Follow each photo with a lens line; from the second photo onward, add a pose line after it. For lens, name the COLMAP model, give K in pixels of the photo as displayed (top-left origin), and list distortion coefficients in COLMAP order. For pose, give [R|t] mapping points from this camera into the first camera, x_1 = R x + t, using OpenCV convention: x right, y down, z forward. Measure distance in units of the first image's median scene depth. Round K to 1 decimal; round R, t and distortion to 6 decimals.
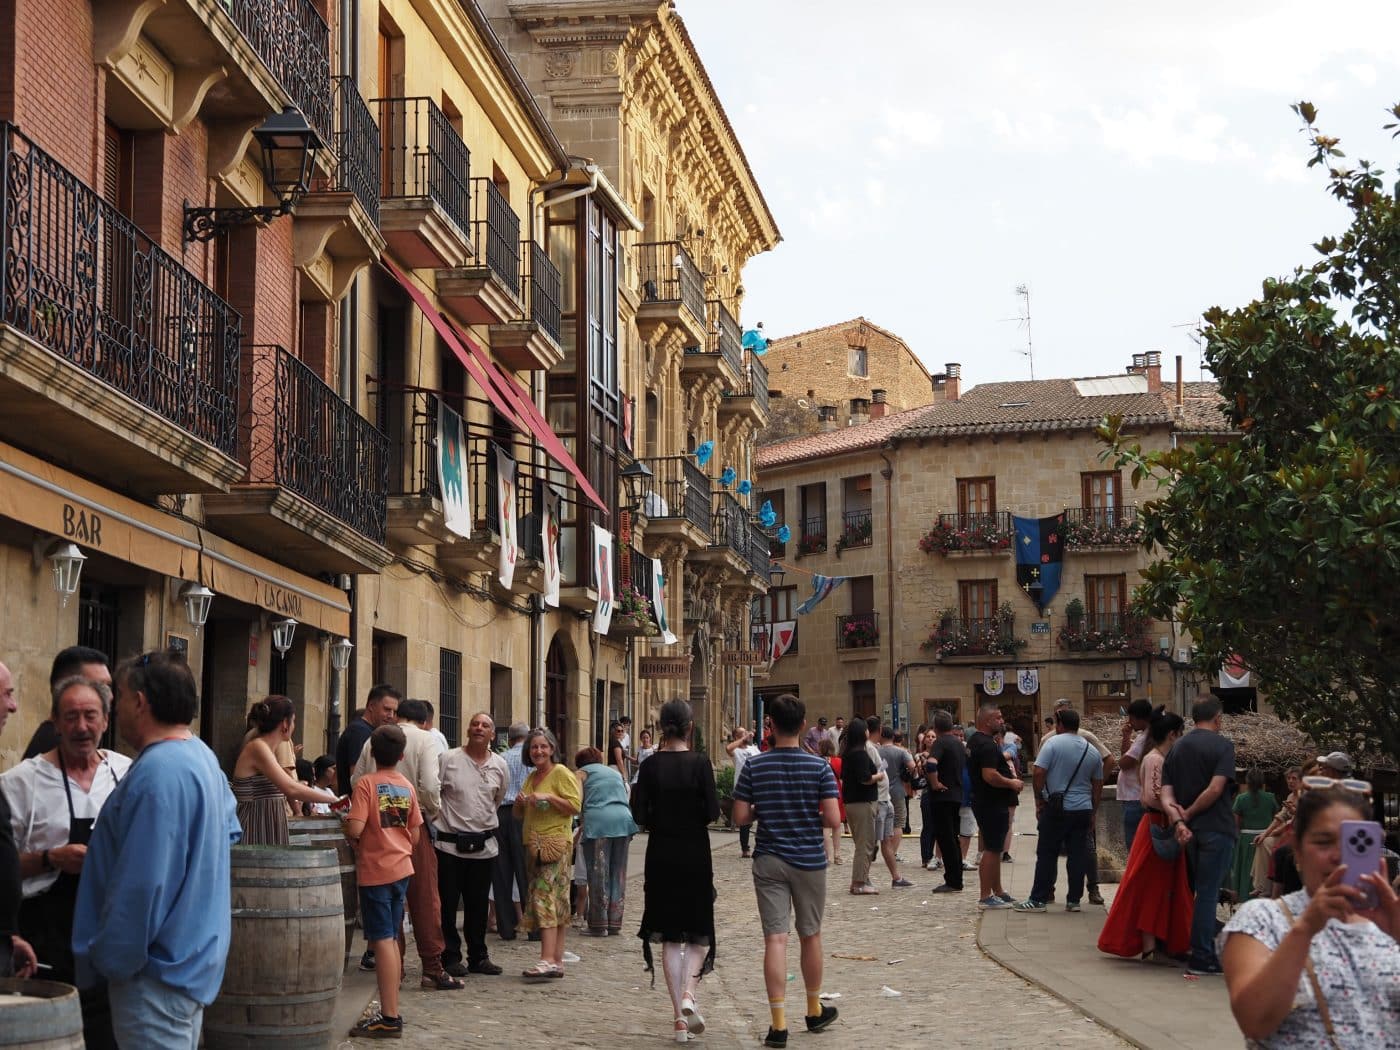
lens RADIAL K [[2348.8, 0, 700.0], [0, 2348.8, 525.0], [0, 0, 1]] dist [-0.022213, -0.028682]
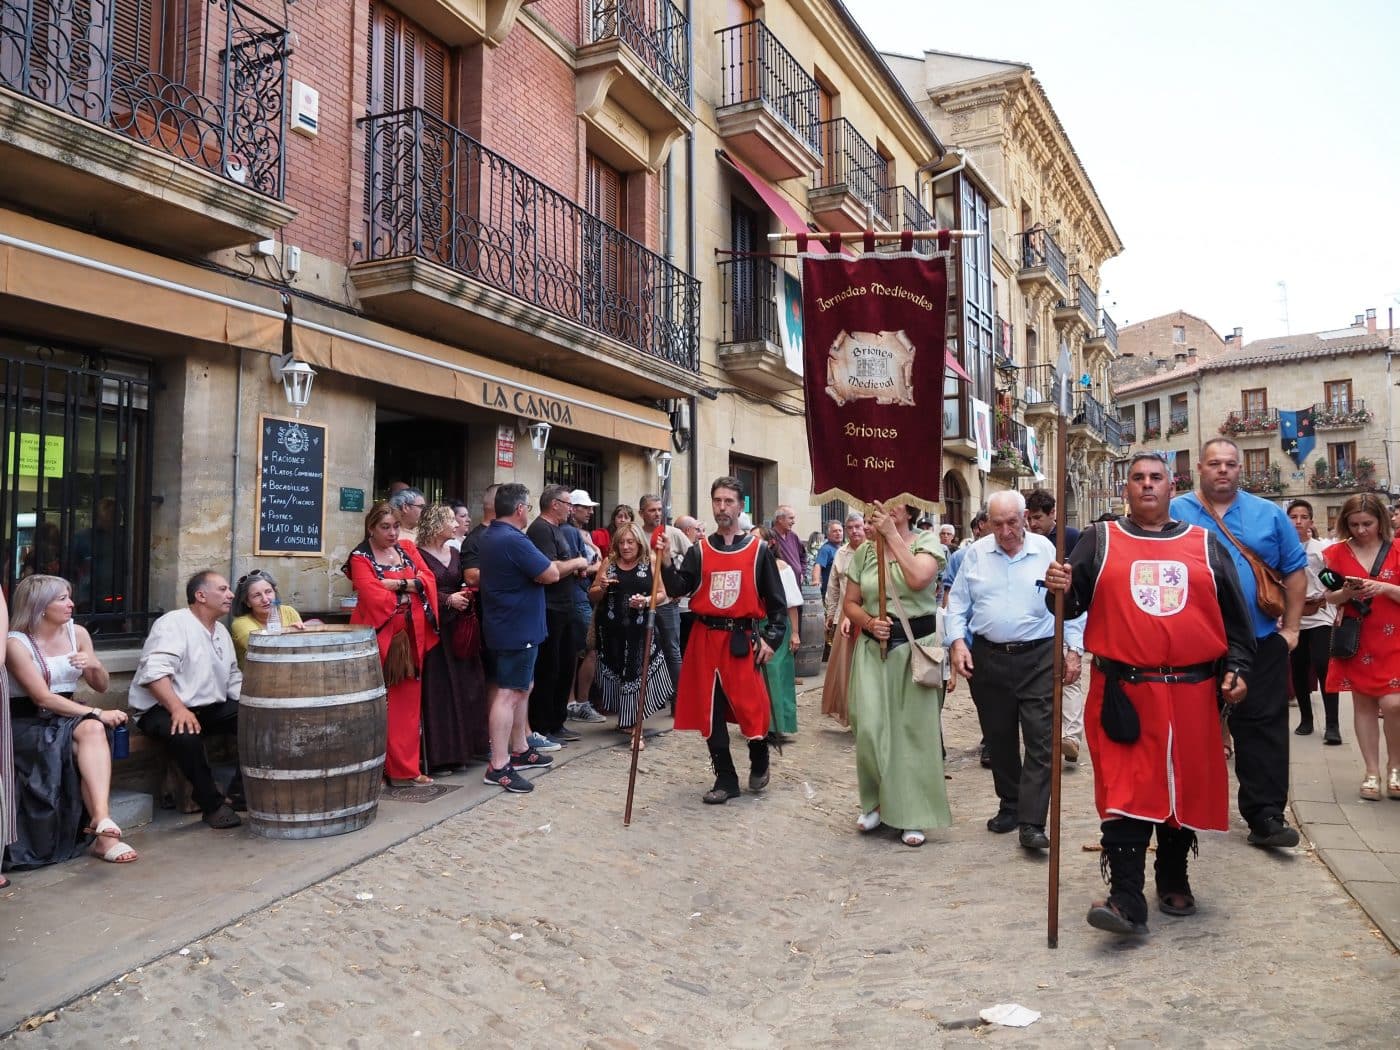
lens RADIAL K [[1012.7, 0, 696.1], [0, 1012.7, 517.2], [0, 0, 1]] dist [-0.031769, 0.000852]
pose [[0.924970, -0.017538, -0.379634, 0.017854], [0.040908, 0.997725, 0.053581, 0.017572], [0.377831, -0.065091, 0.923584, 0.172497]]
